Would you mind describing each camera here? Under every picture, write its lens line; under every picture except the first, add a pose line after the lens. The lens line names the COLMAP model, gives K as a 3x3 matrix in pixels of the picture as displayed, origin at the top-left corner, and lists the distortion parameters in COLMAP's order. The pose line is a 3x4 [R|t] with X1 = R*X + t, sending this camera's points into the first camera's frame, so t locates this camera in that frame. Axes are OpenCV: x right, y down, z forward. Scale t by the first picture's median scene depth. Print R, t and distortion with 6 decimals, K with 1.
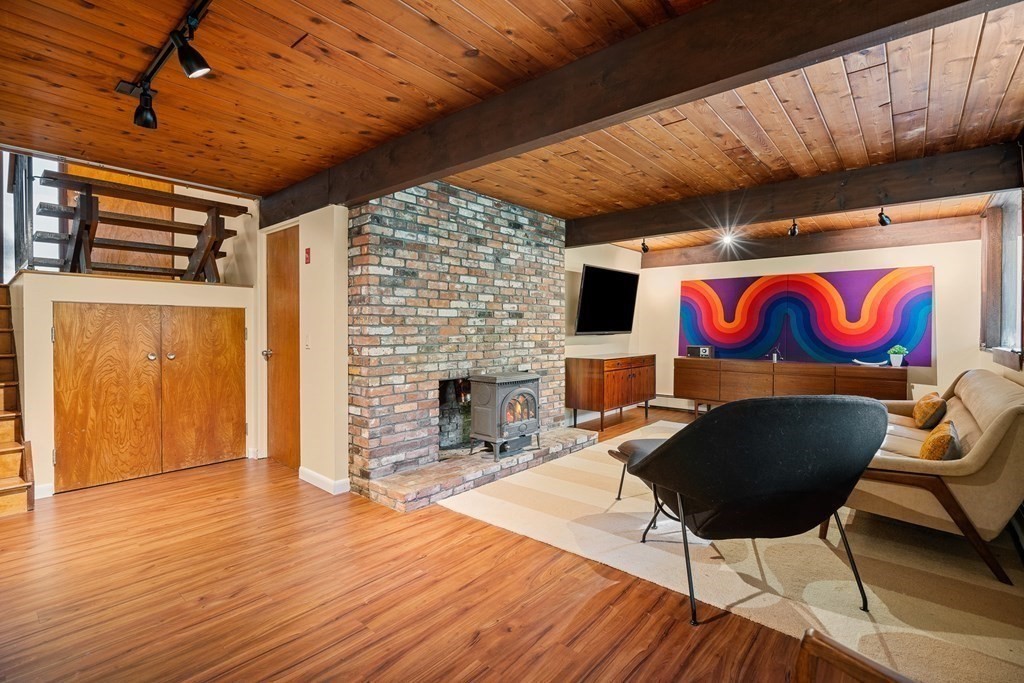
lens RADIAL K [[468.6, 0, 510.5], [0, 468.6, 333.7], [0, 0, 1]] dist [-0.002806, -0.000166]
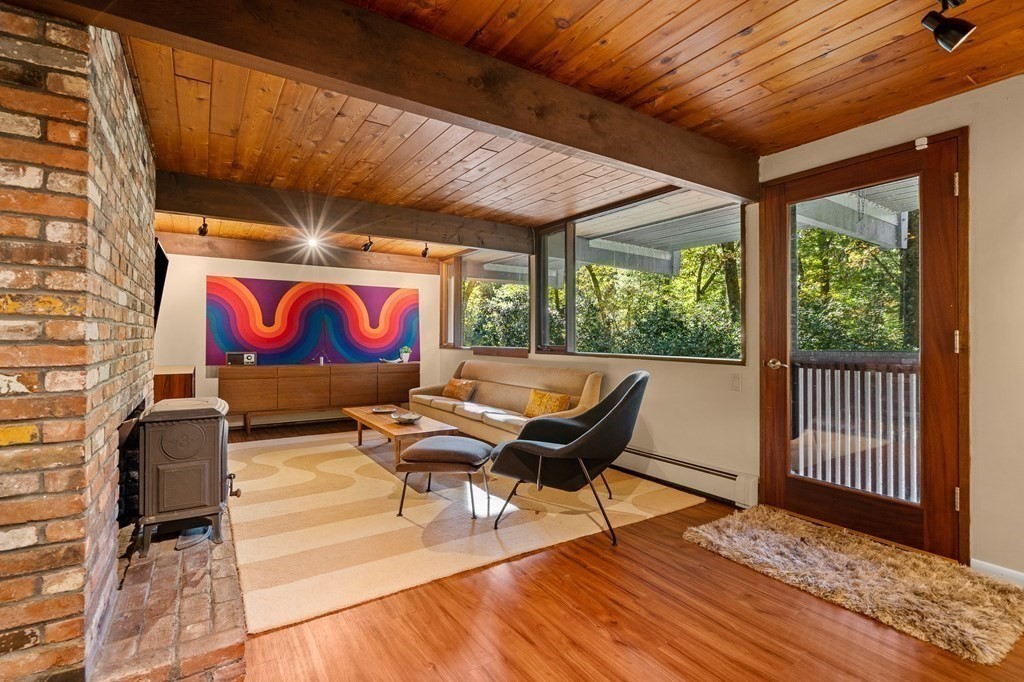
lens RADIAL K [[473.6, 0, 508.7], [0, 473.6, 336.8], [0, 0, 1]] dist [-0.001104, -0.000235]
pose [[0.292834, -0.000418, 0.956163, -0.507311], [0.005806, 0.999982, -0.001341, 0.001298], [-0.956146, 0.005944, 0.292832, 0.433264]]
